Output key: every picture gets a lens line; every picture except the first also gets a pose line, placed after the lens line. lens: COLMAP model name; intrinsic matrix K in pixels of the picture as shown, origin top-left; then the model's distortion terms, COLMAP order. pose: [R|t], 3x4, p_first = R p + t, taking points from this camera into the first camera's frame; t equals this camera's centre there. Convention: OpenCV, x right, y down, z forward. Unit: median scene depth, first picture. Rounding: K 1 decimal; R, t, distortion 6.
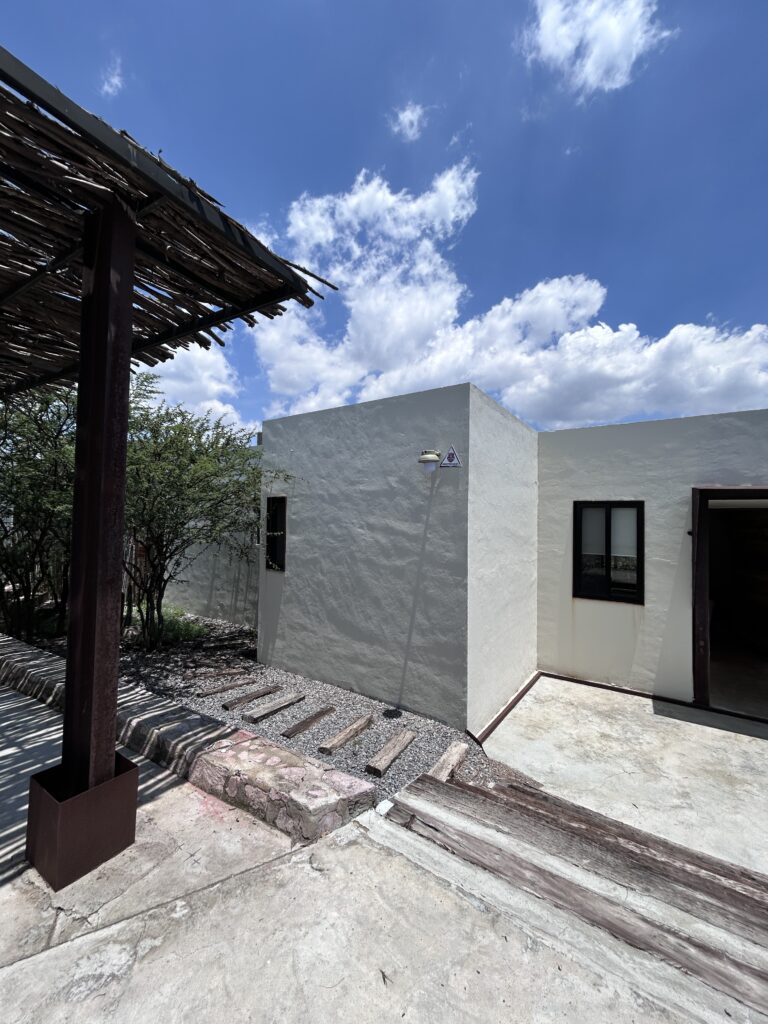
lens RADIAL K [[409.3, 0, 382.2], [0, 409.3, 511.6], [0, 0, 1]] dist [-0.000665, -0.000989]
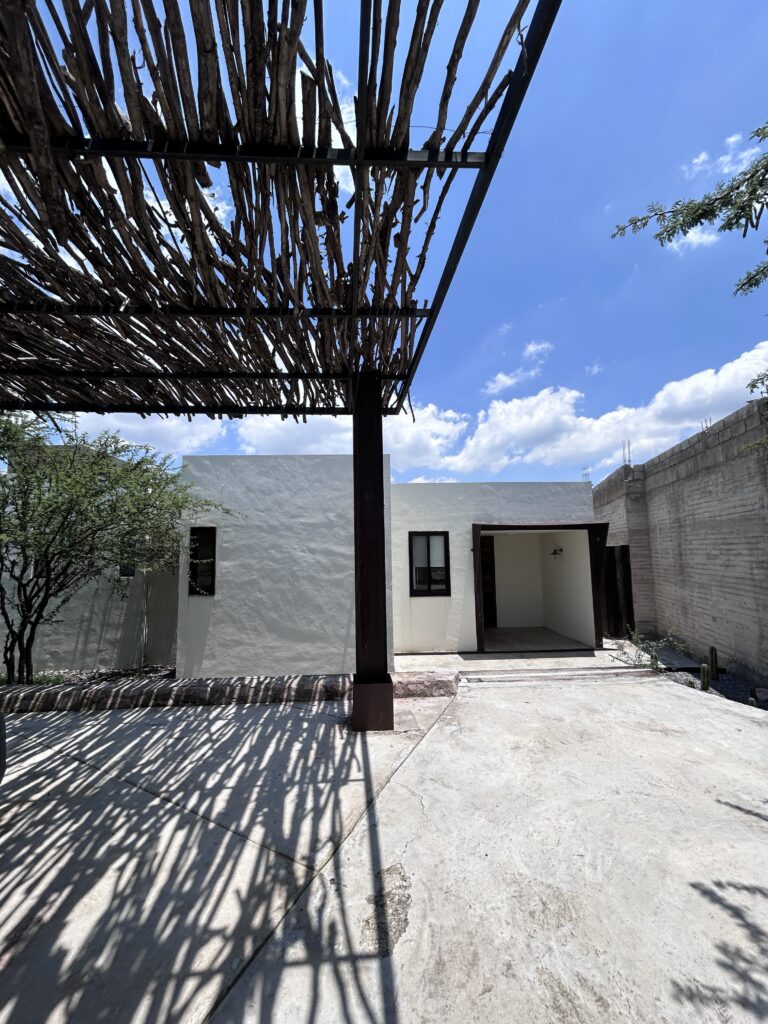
lens RADIAL K [[409.3, 0, 379.5], [0, 409.3, 514.4], [0, 0, 1]] dist [-0.000665, -0.000989]
pose [[0.816158, 0.025530, 0.577265, -0.563852], [0.014384, 0.997816, -0.064466, 0.008343], [-0.577650, 0.060918, 0.814008, -0.172926]]
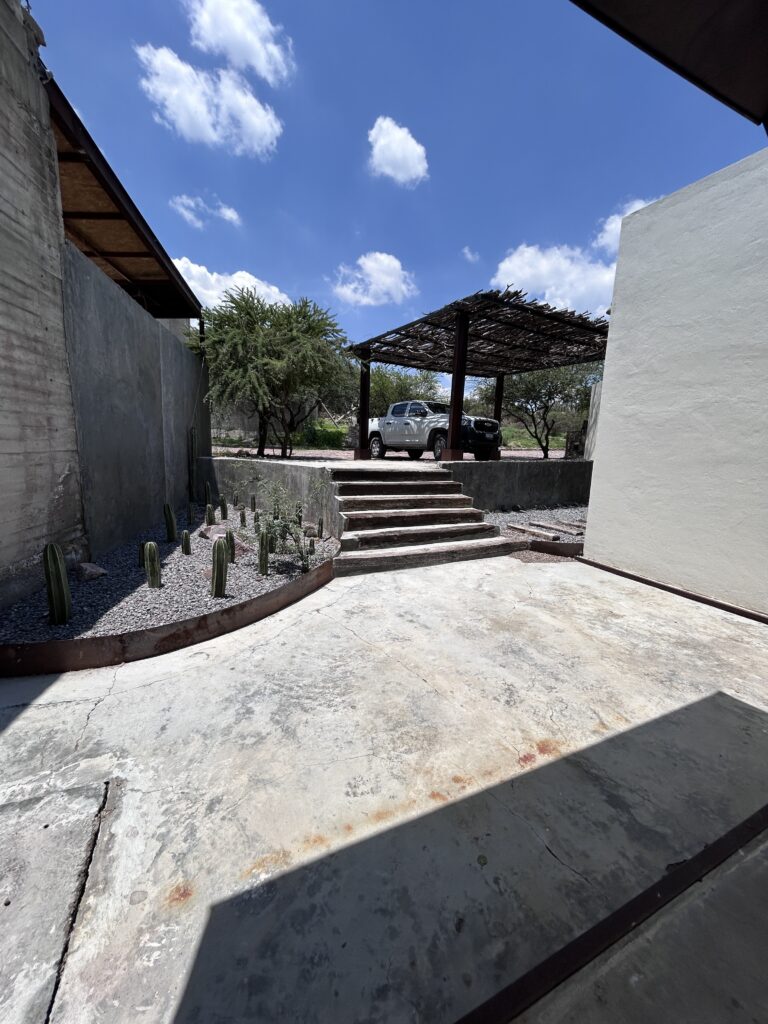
lens RADIAL K [[409.3, 0, 379.3], [0, 409.3, 514.5], [0, 0, 1]] dist [-0.000665, -0.000989]
pose [[-0.494490, 0.125446, -0.860083, 1.280106], [-0.017991, 0.987841, 0.154423, 0.234179], [0.868997, 0.091834, -0.486220, 0.897110]]
